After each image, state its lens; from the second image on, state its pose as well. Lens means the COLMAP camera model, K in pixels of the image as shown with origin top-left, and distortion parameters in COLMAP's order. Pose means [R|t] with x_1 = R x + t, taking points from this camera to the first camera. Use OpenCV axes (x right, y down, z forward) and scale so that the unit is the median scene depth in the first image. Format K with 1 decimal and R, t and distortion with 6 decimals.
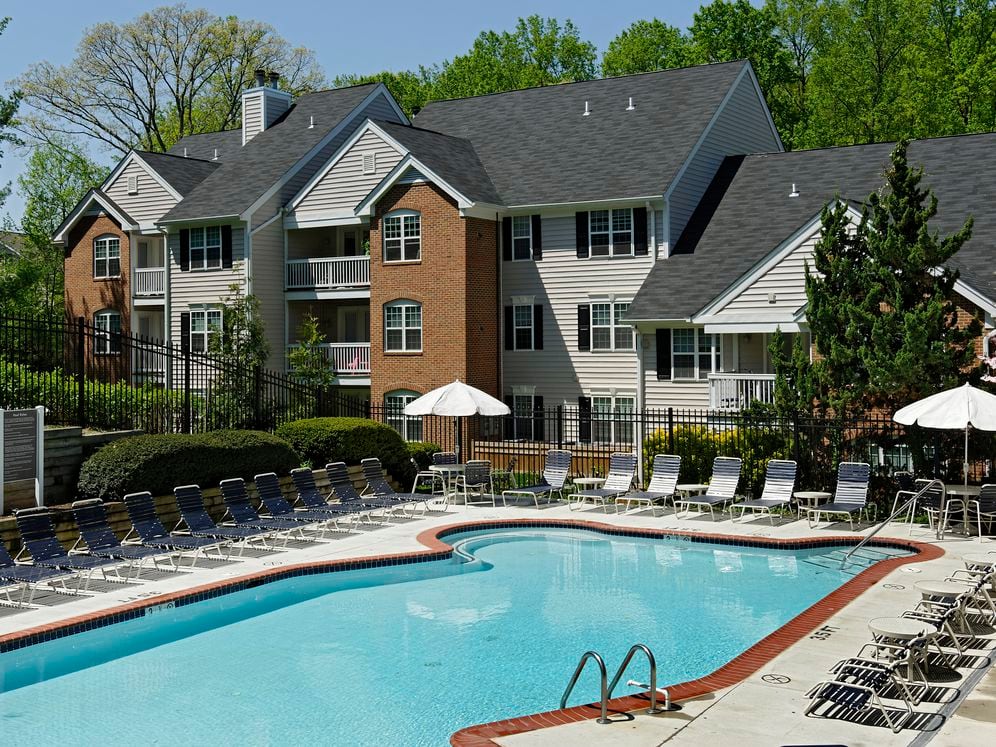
lens RADIAL K [[1146.1, 0, 498.0], [0, 1146.1, 373.5], [0, 0, 1]] dist [-0.002088, 0.019486]
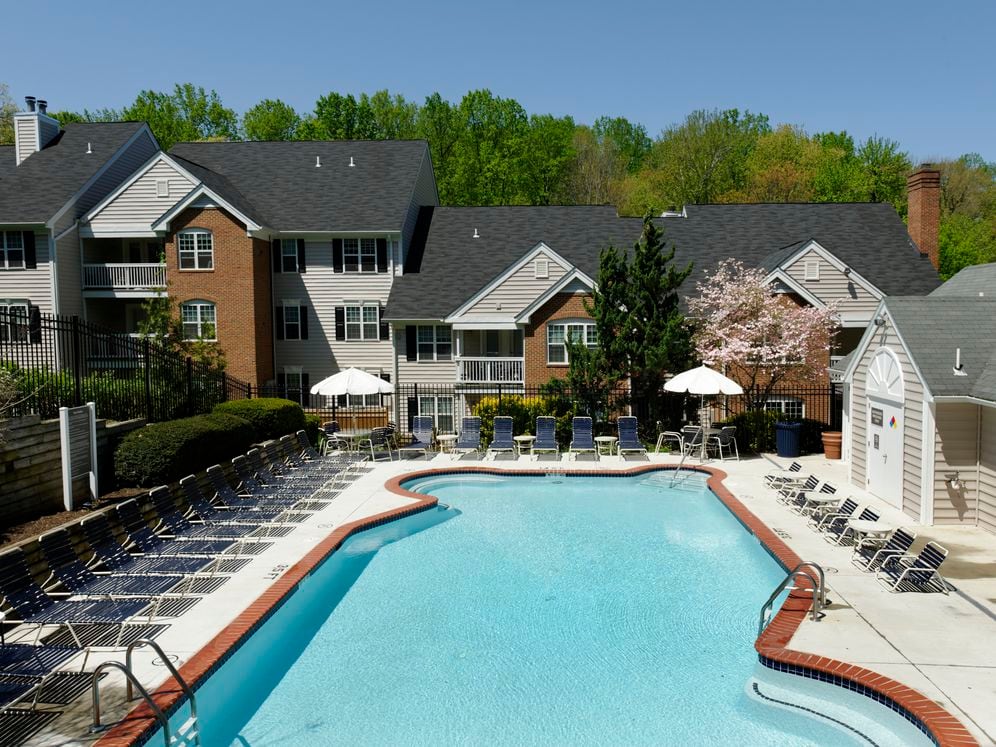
lens RADIAL K [[752.3, 0, 499.3], [0, 752.3, 401.9], [0, 0, 1]] dist [-0.000126, -0.002745]
pose [[0.883659, -0.038118, 0.466576, -0.181090], [0.005997, 0.997519, 0.070137, -0.008284], [-0.468092, -0.059179, 0.881696, 0.103202]]
